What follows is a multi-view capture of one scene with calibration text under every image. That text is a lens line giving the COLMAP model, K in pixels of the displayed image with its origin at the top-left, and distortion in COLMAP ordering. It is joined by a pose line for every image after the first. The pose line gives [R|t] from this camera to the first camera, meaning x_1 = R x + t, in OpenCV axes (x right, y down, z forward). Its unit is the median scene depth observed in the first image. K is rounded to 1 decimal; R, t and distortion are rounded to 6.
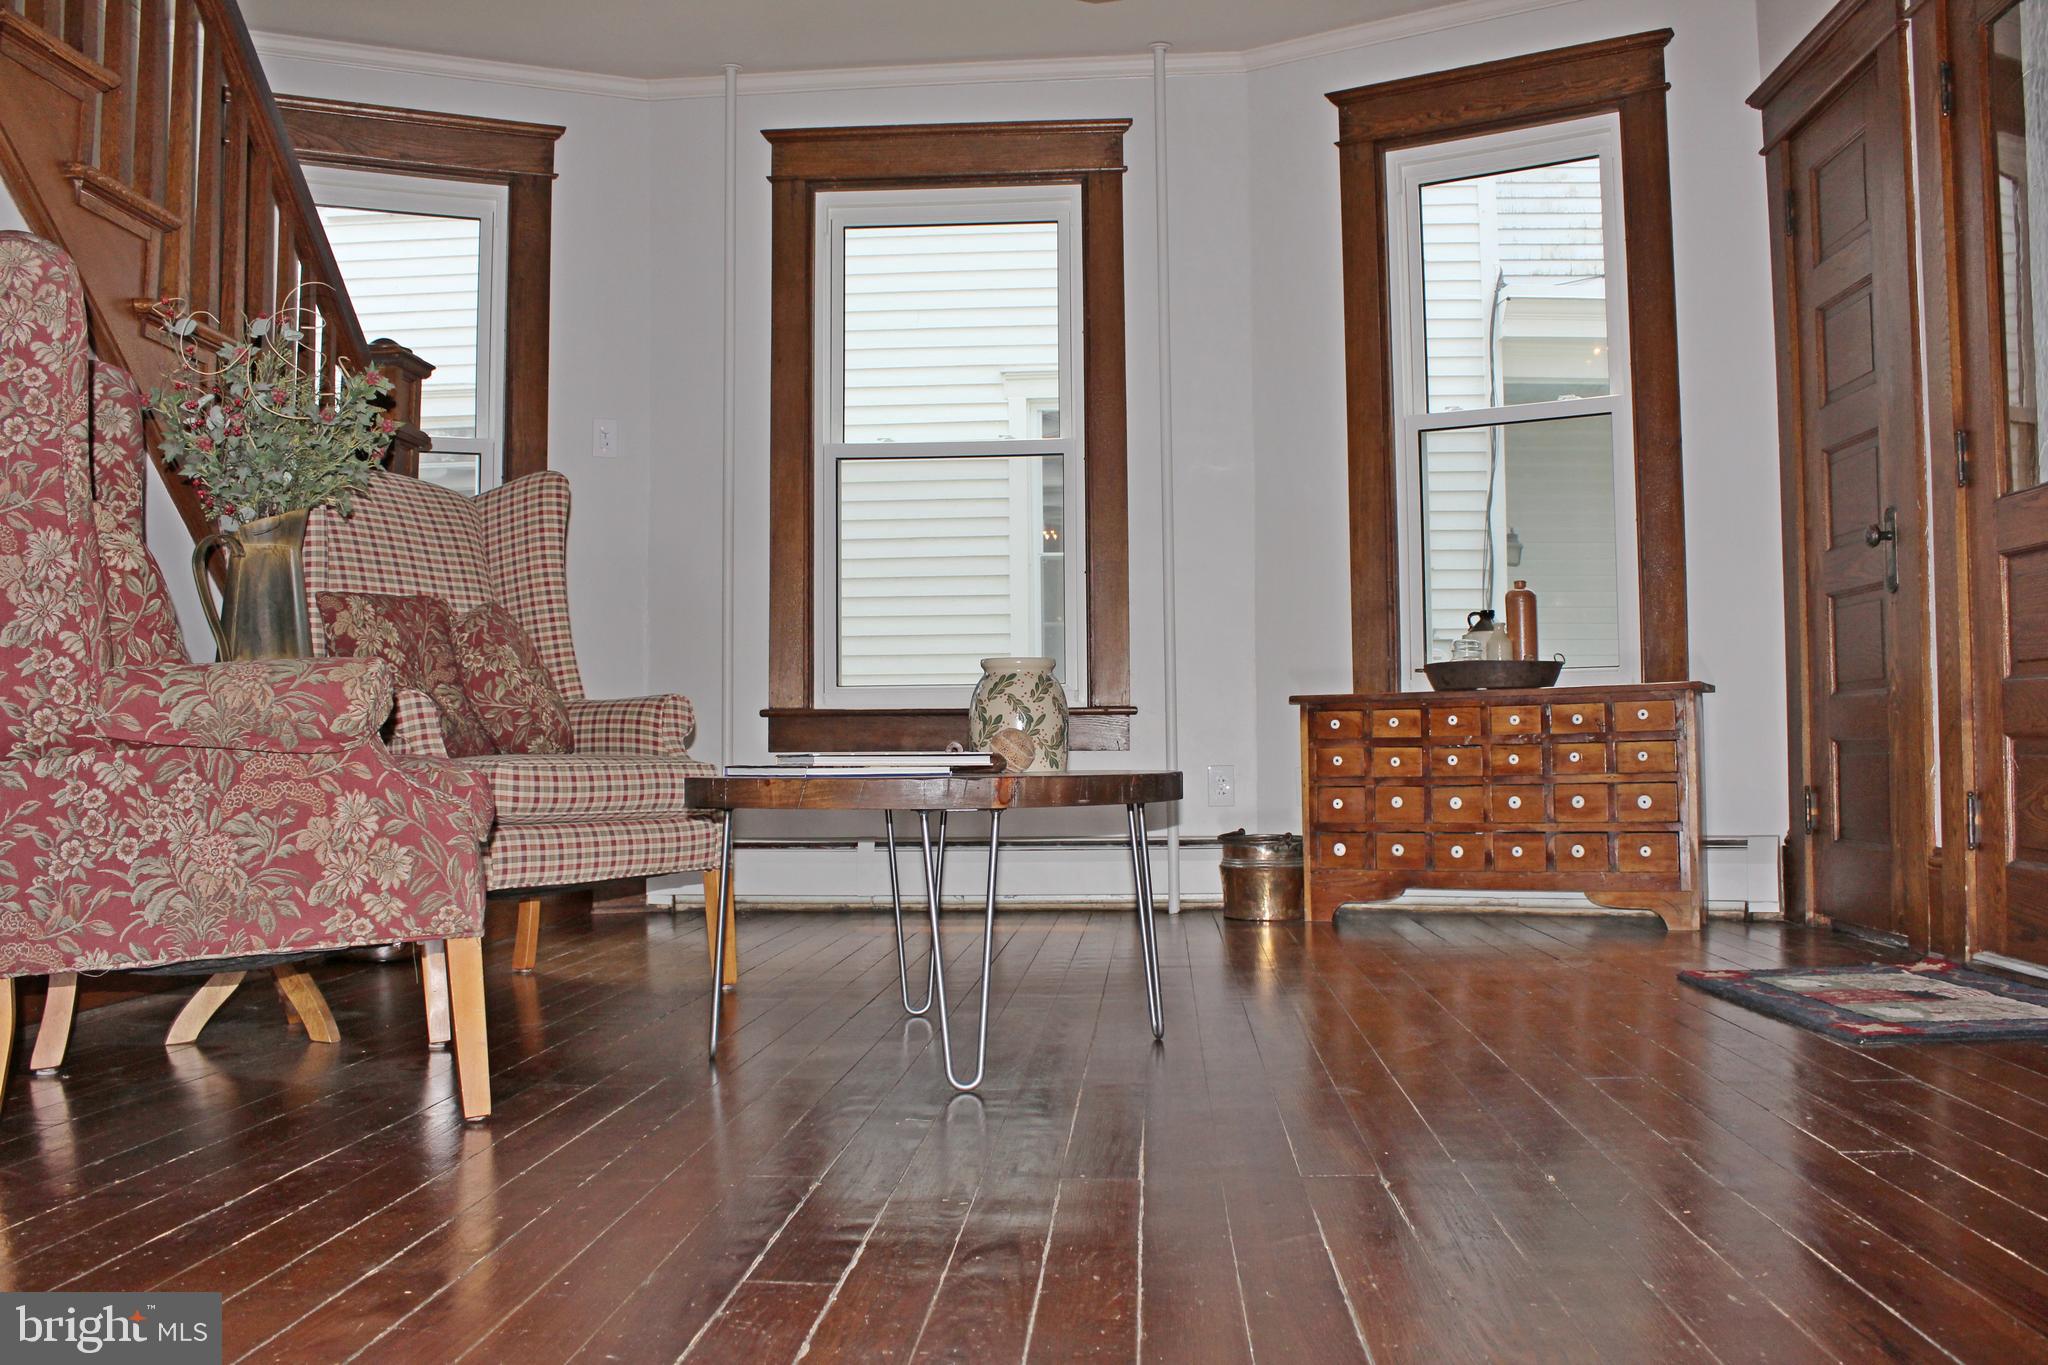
lens RADIAL K [[1697.9, 0, 1049.7], [0, 1697.9, 677.8], [0, 0, 1]] dist [-0.156321, 0.128890]
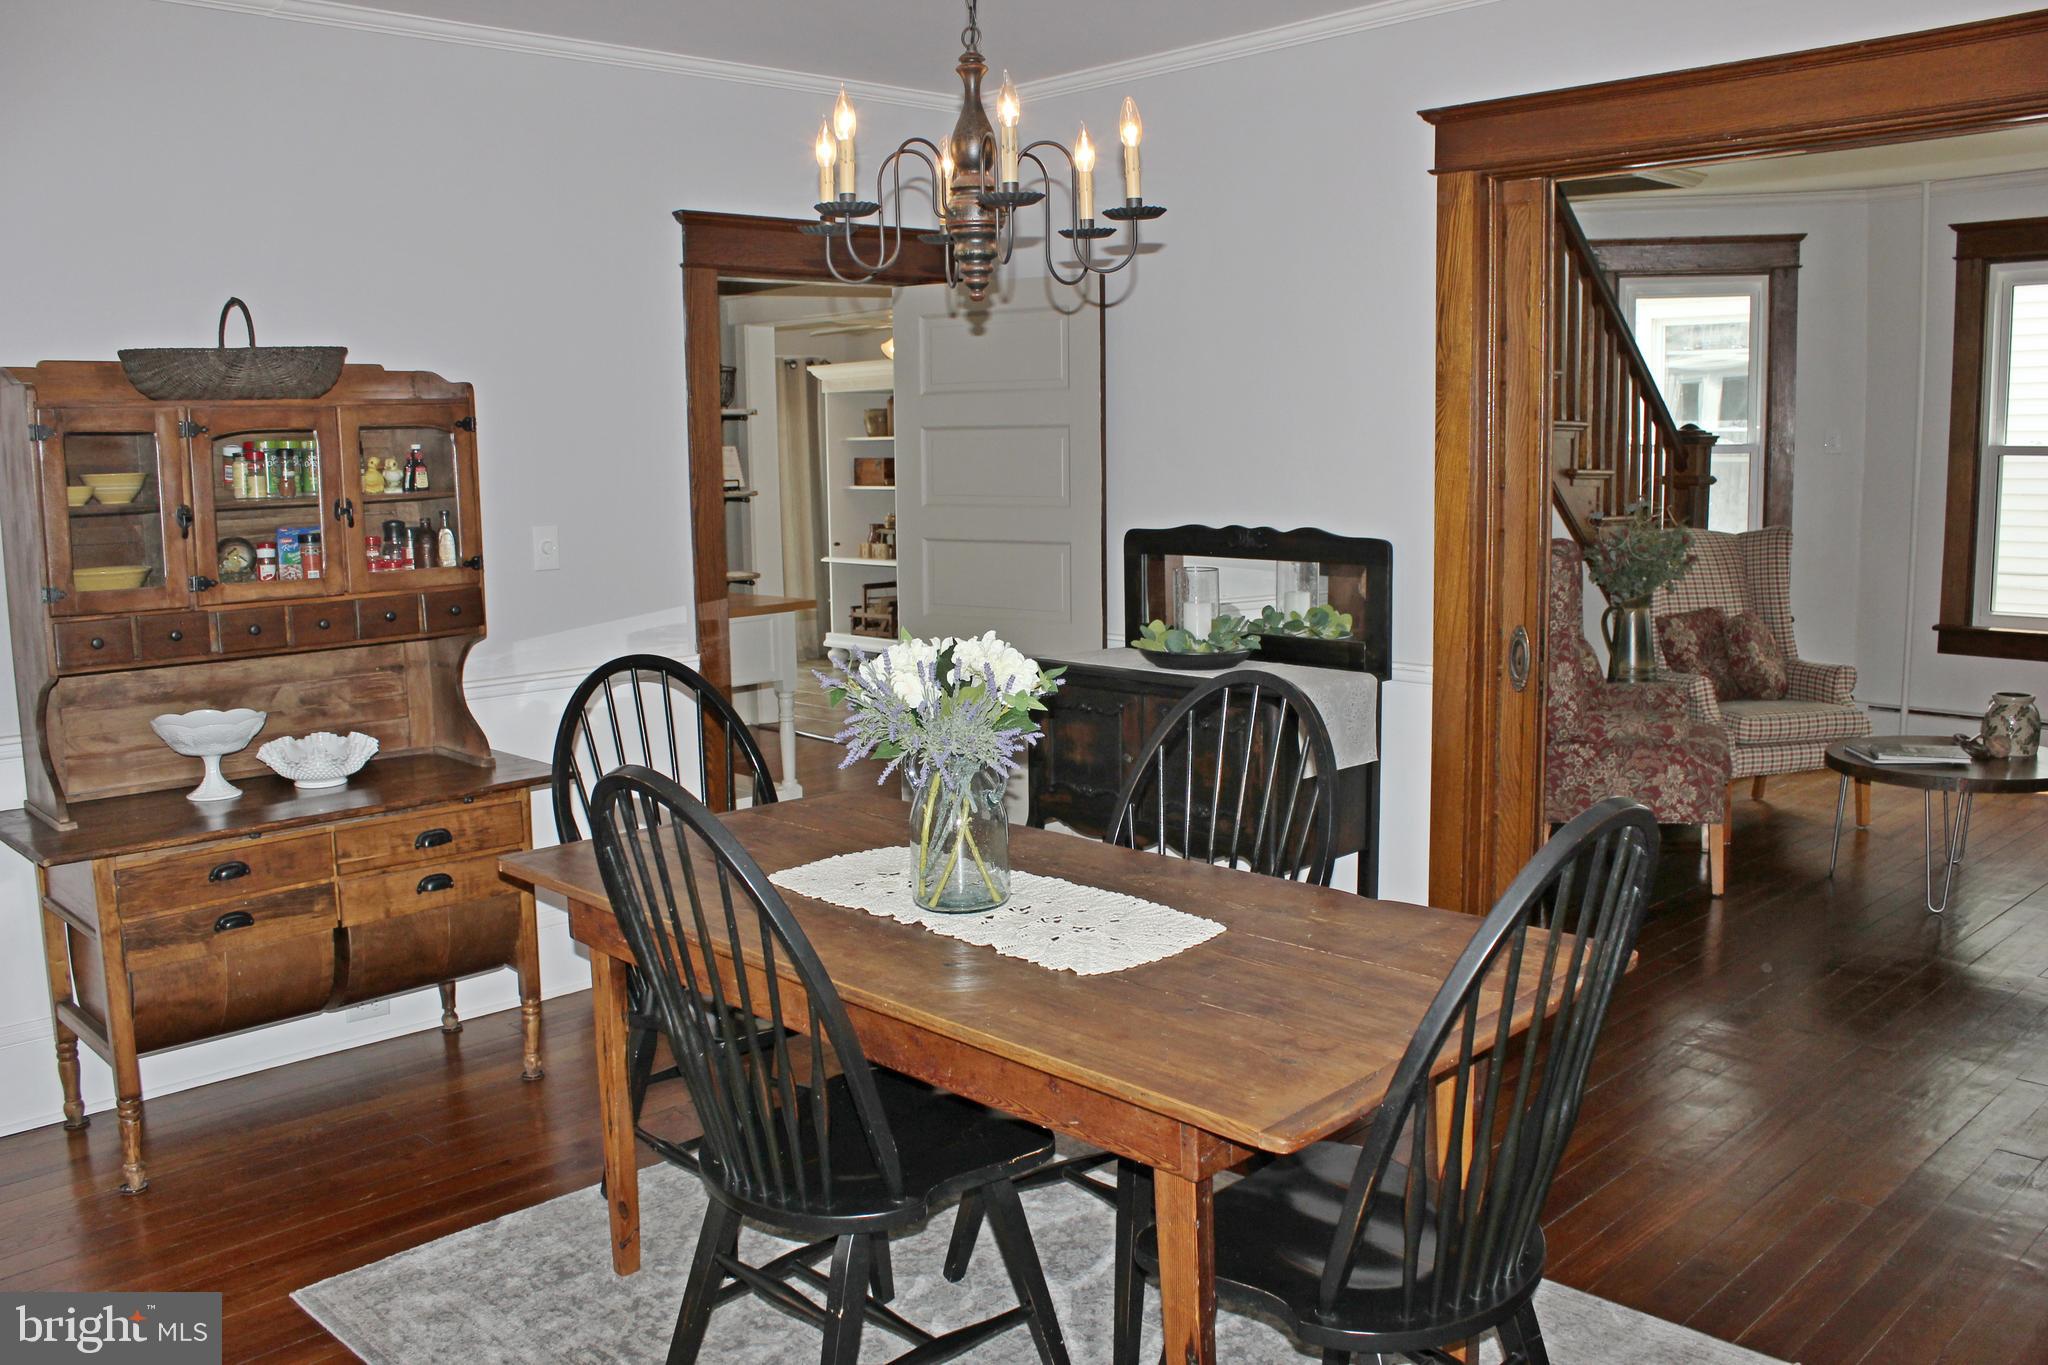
lens RADIAL K [[1697.9, 0, 1049.7], [0, 1697.9, 677.8], [0, 0, 1]] dist [-0.156321, 0.128890]
pose [[0.737215, 0.090432, -0.669579, 0.567233], [0.039173, 0.983615, 0.175975, -0.546414], [0.674522, -0.155961, 0.721593, -1.460433]]
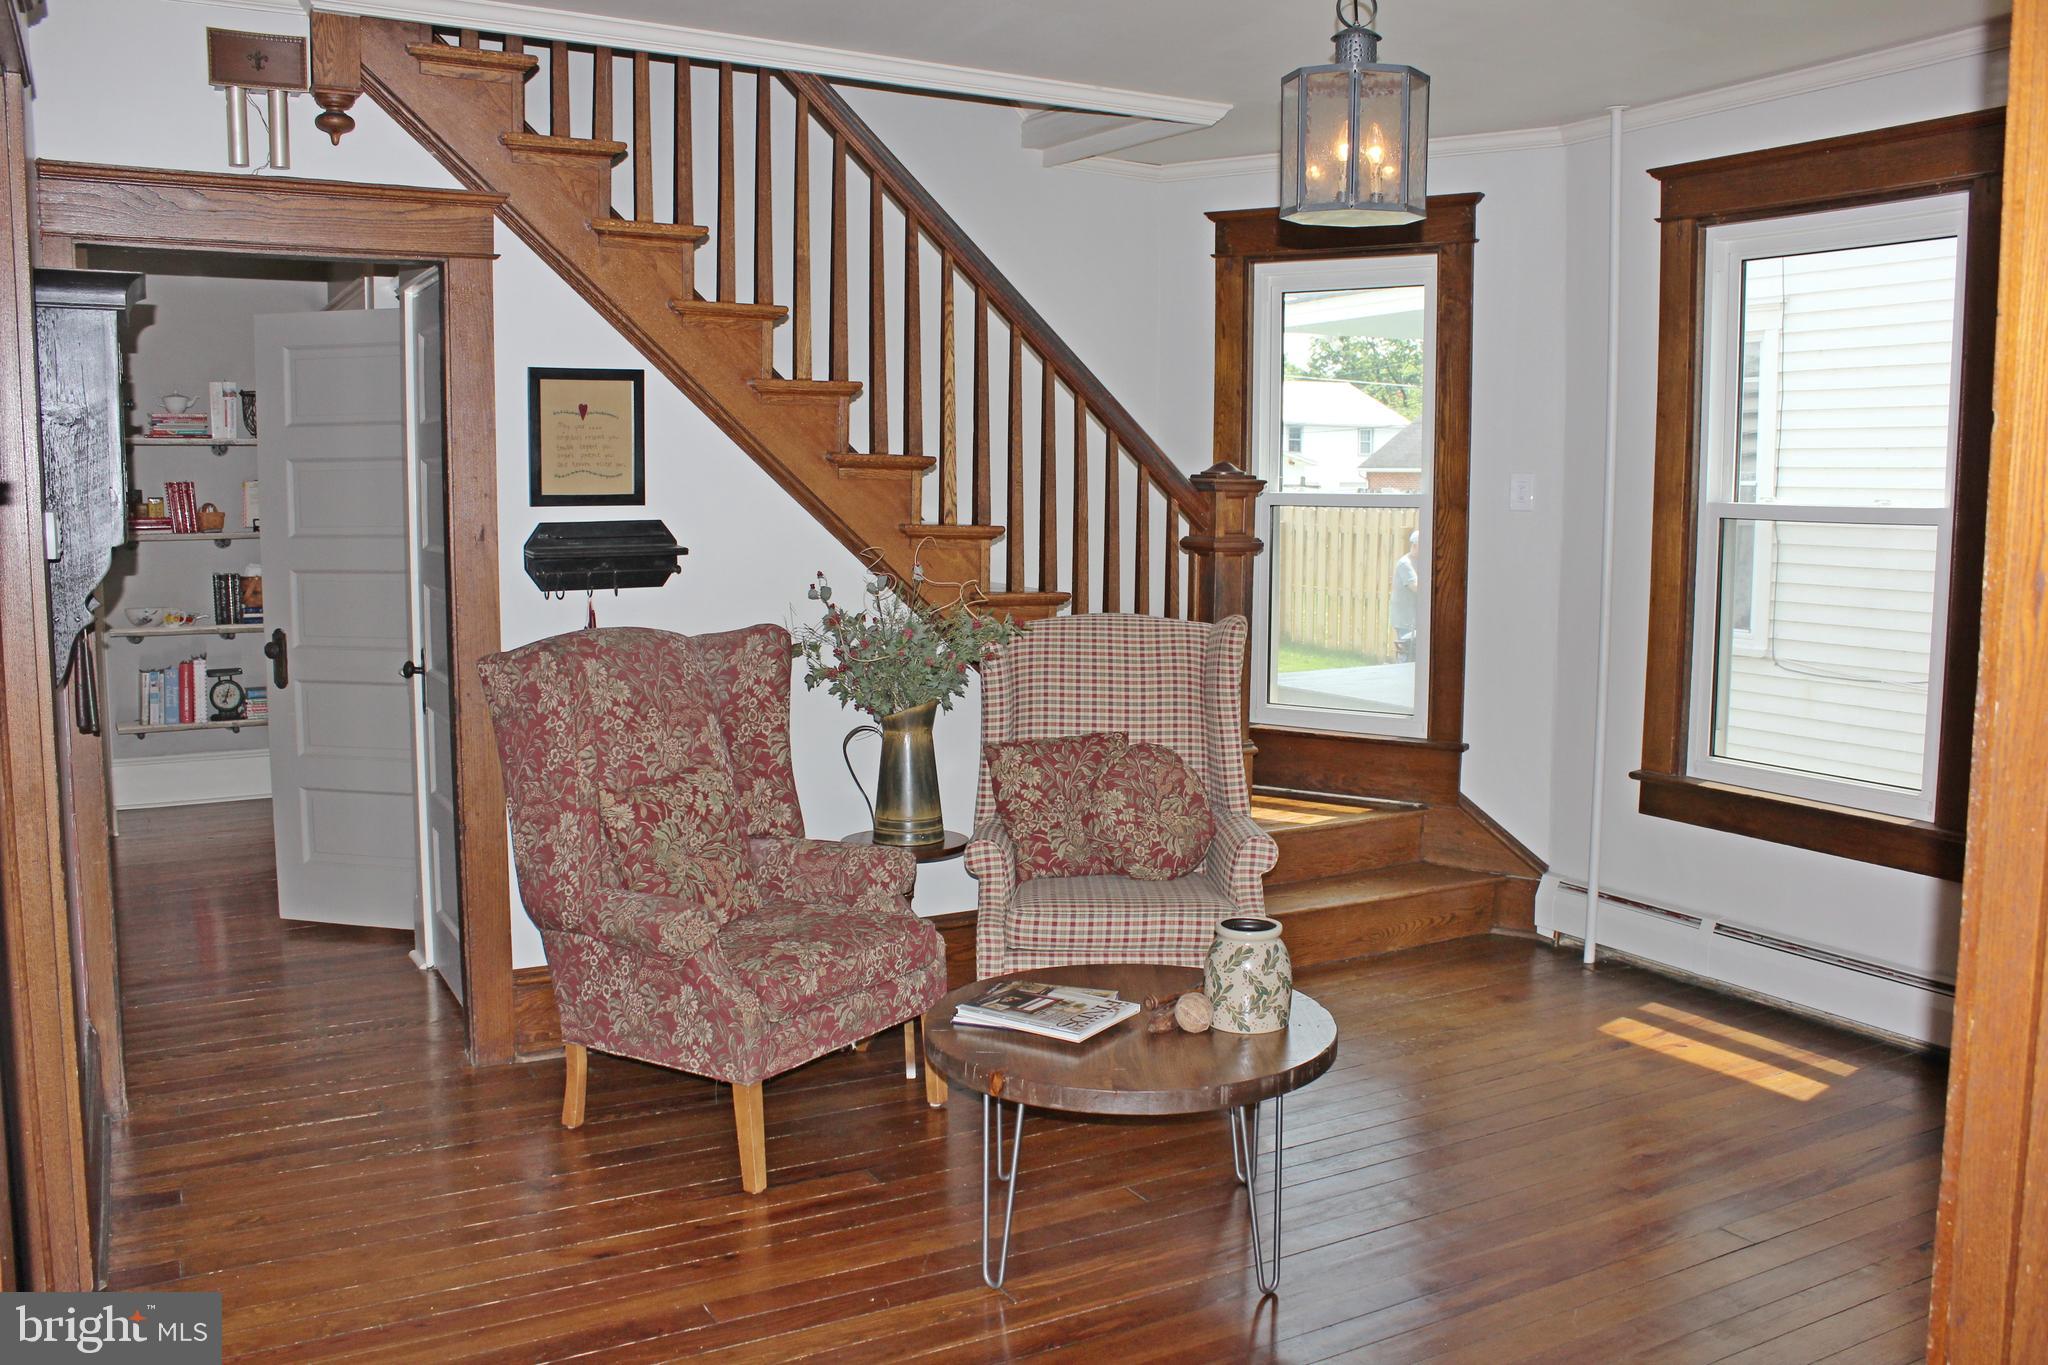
lens RADIAL K [[1719.9, 0, 1024.0], [0, 1719.9, 682.5], [0, 0, 1]] dist [-0.171716, 0.168594]
pose [[0.543233, 0.107520, -0.832669, 1.124605], [0.026553, 0.989070, 0.145039, -0.459480], [0.839162, -0.100900, 0.534440, 0.408995]]
